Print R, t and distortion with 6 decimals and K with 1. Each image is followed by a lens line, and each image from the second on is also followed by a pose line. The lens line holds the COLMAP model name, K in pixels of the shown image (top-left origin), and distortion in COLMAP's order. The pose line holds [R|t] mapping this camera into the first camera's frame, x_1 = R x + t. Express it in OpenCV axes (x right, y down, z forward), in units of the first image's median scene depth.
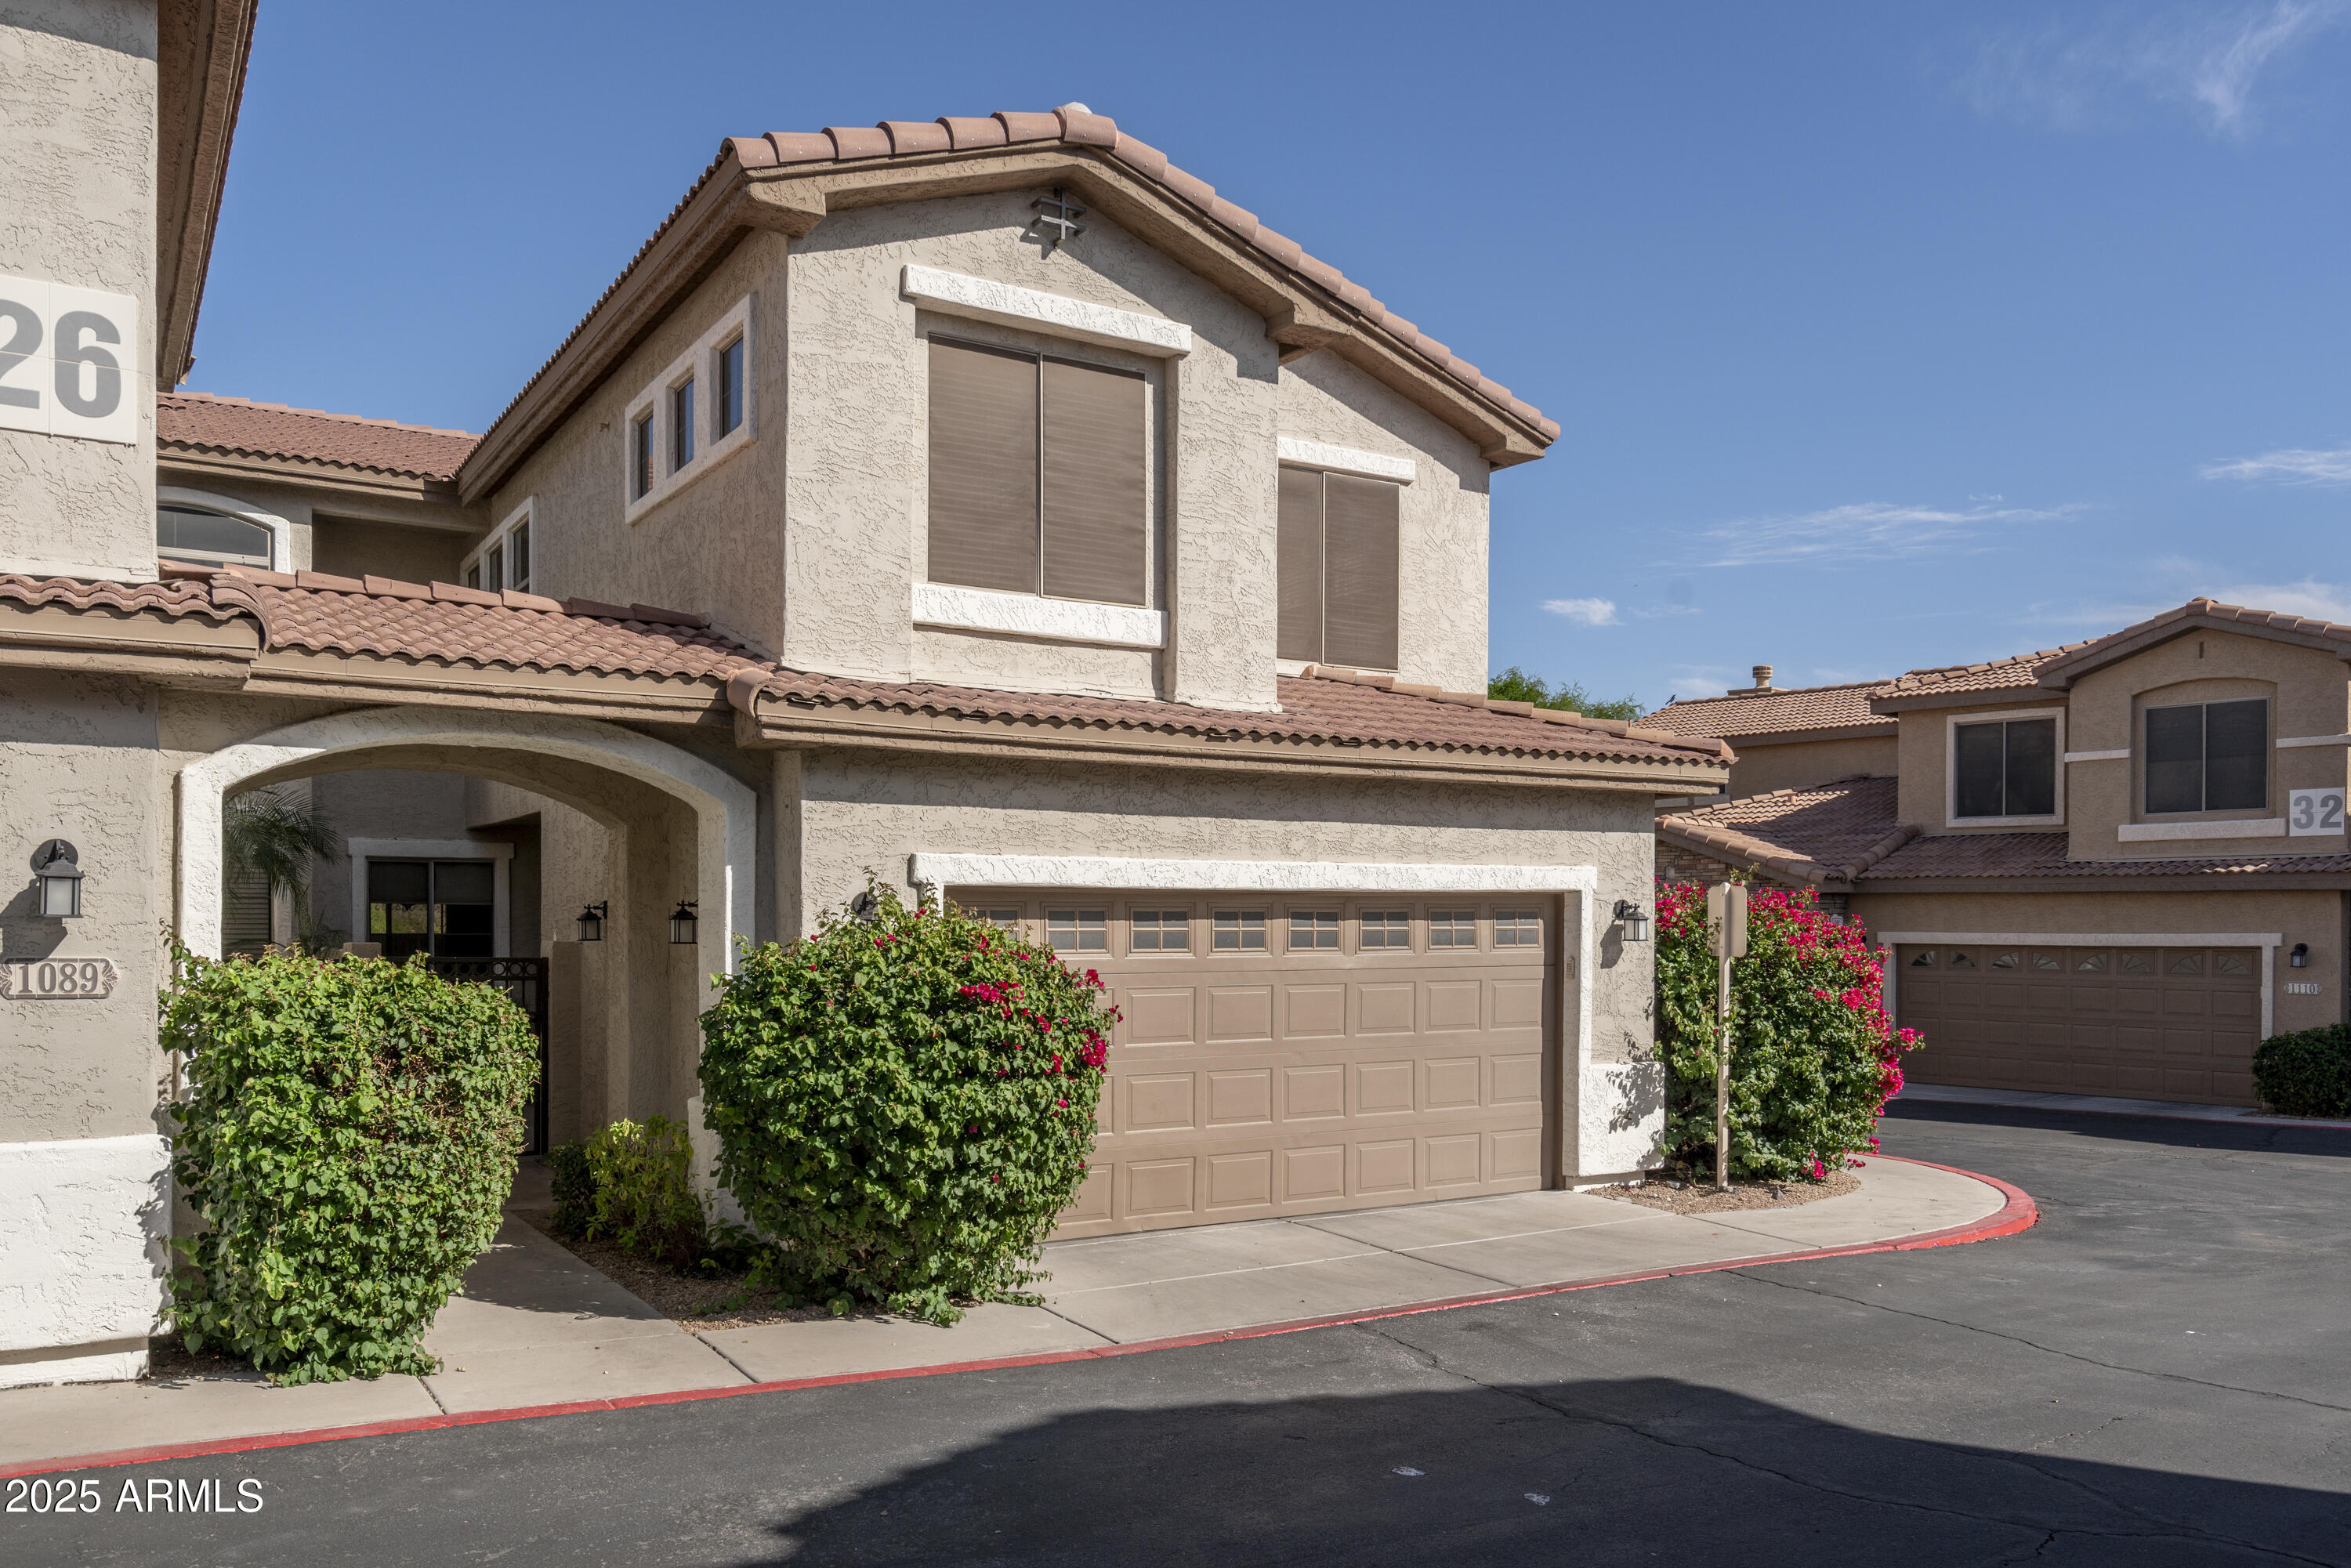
lens RADIAL K [[1768.8, 0, 1177.7], [0, 1768.8, 761.0], [0, 0, 1]] dist [0.007915, 0.001439]
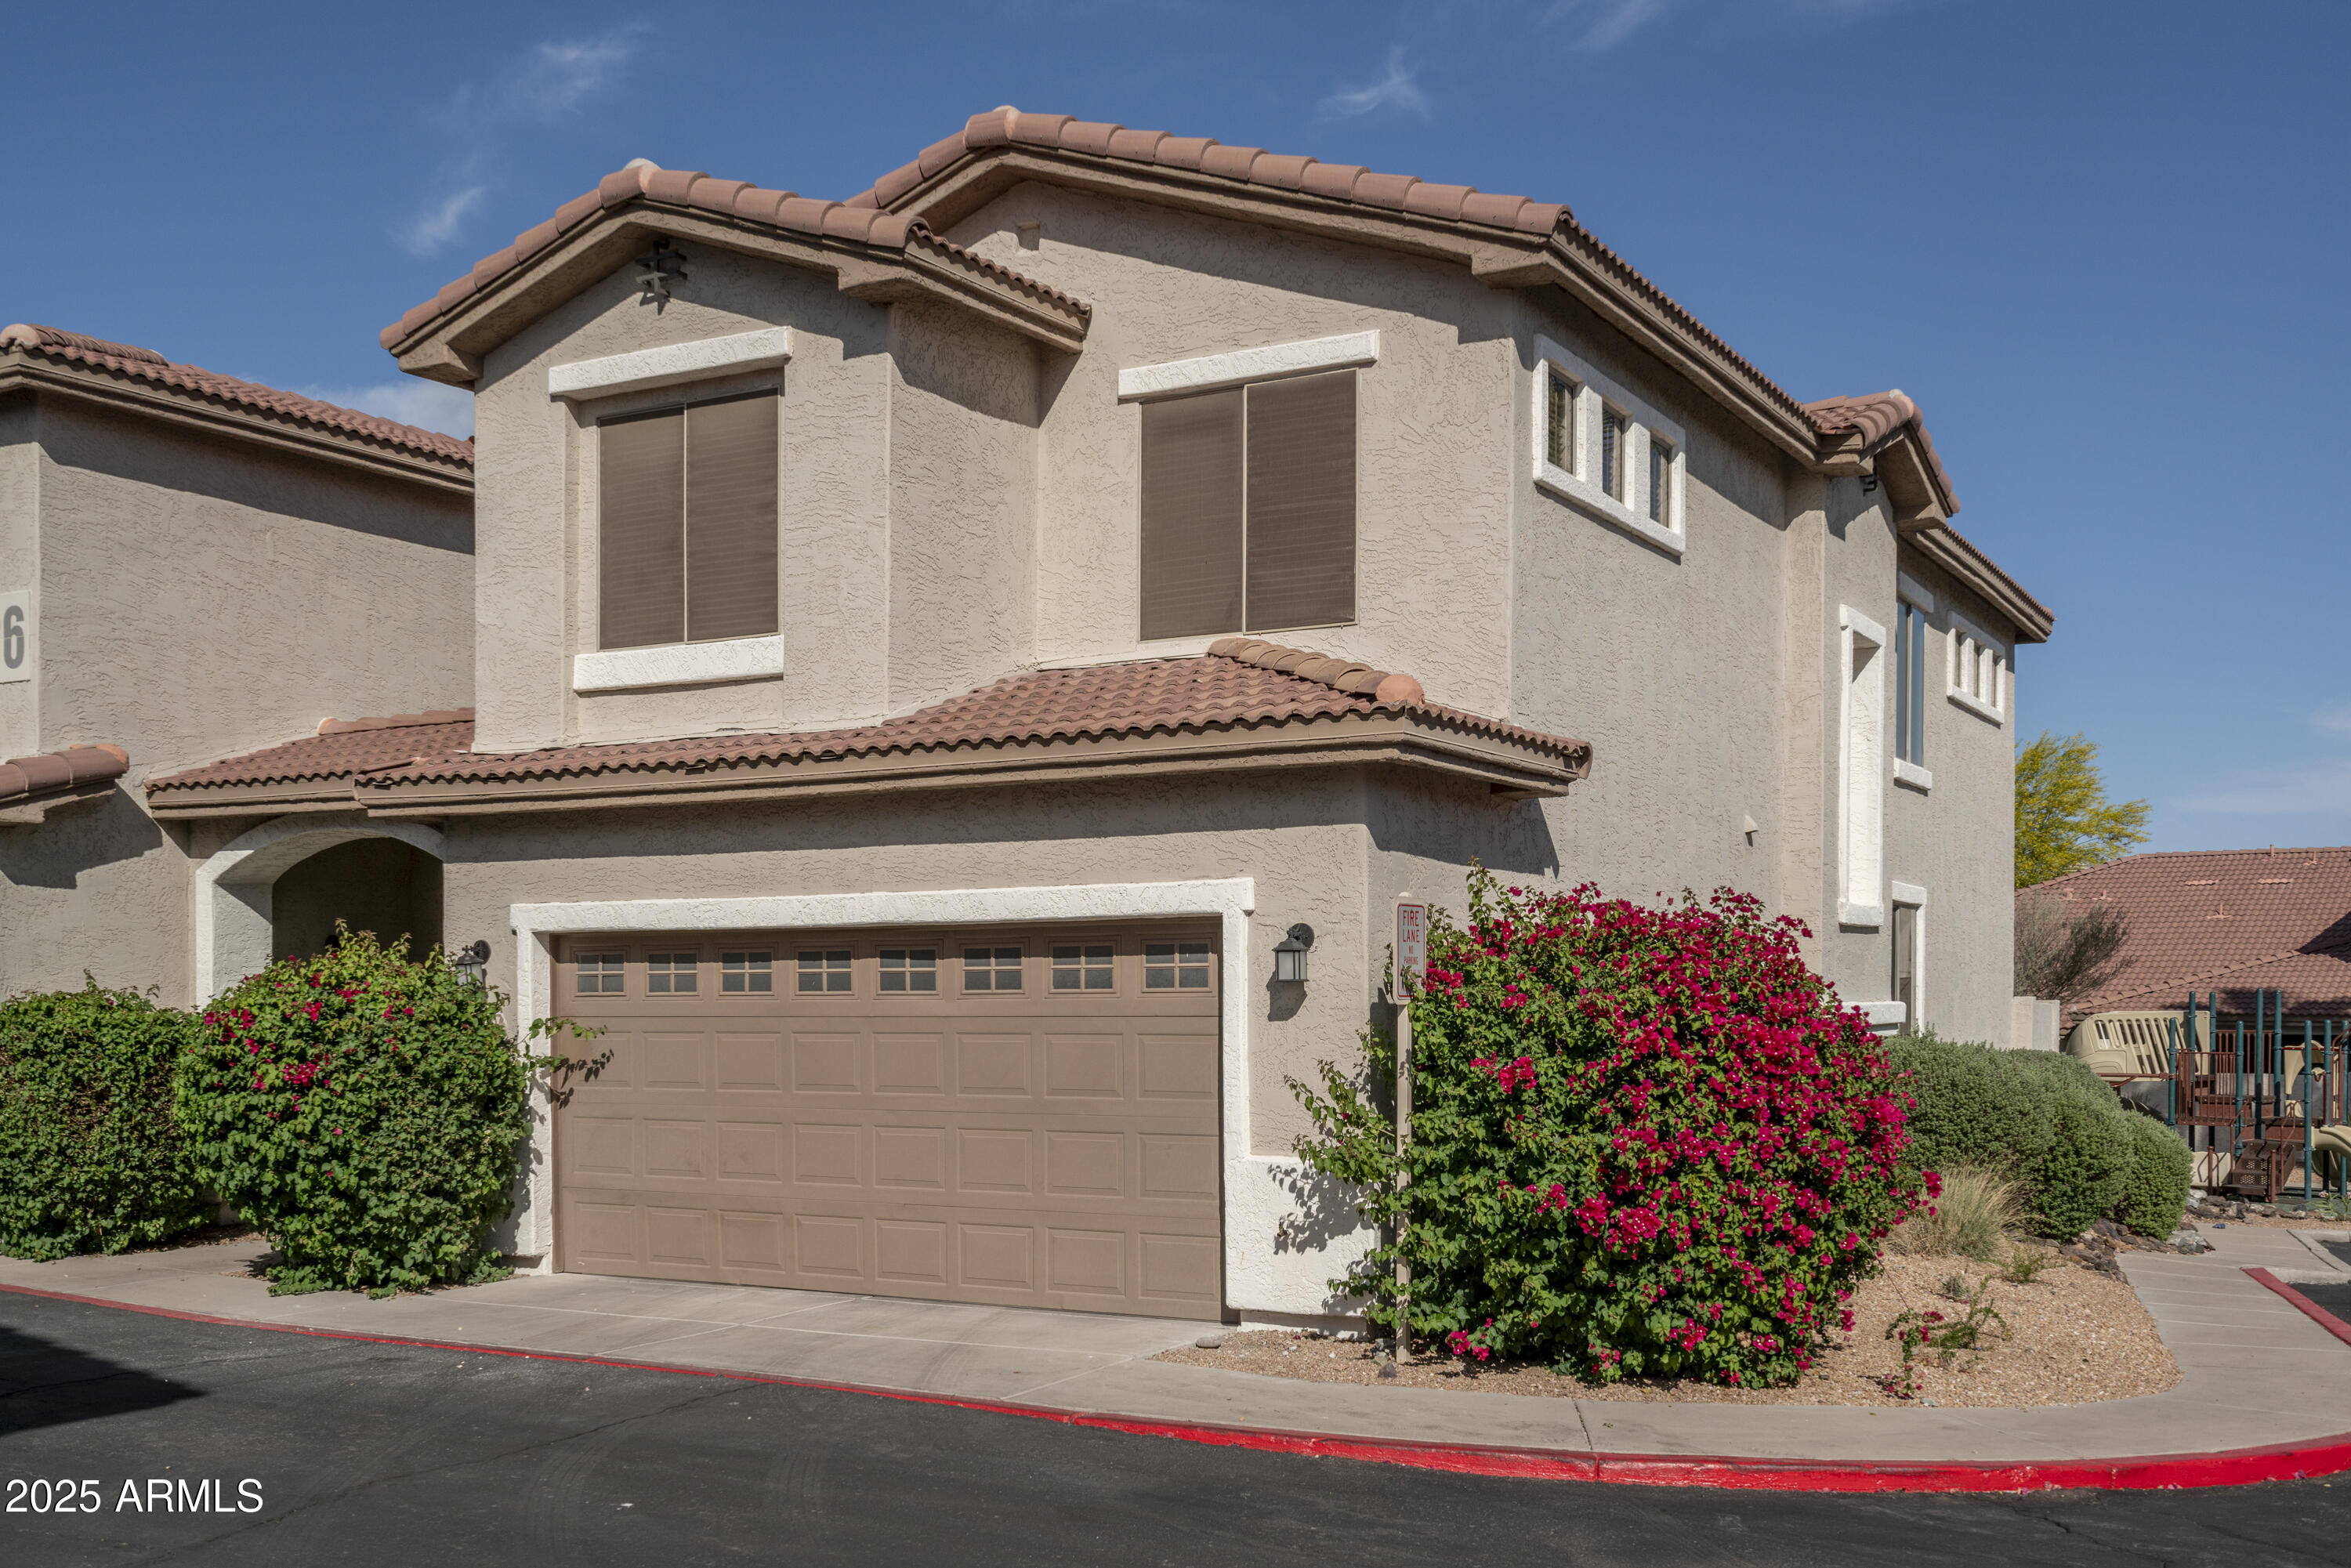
lens RADIAL K [[2263.4, 0, 1175.5], [0, 2263.4, 784.0], [0, 0, 1]] dist [-0.006752, -0.010033]
pose [[0.483154, -0.085251, -0.871375, 1.127995], [0.082907, 0.995231, -0.051399, 0.073380], [0.871601, -0.047410, 0.487917, 0.585639]]
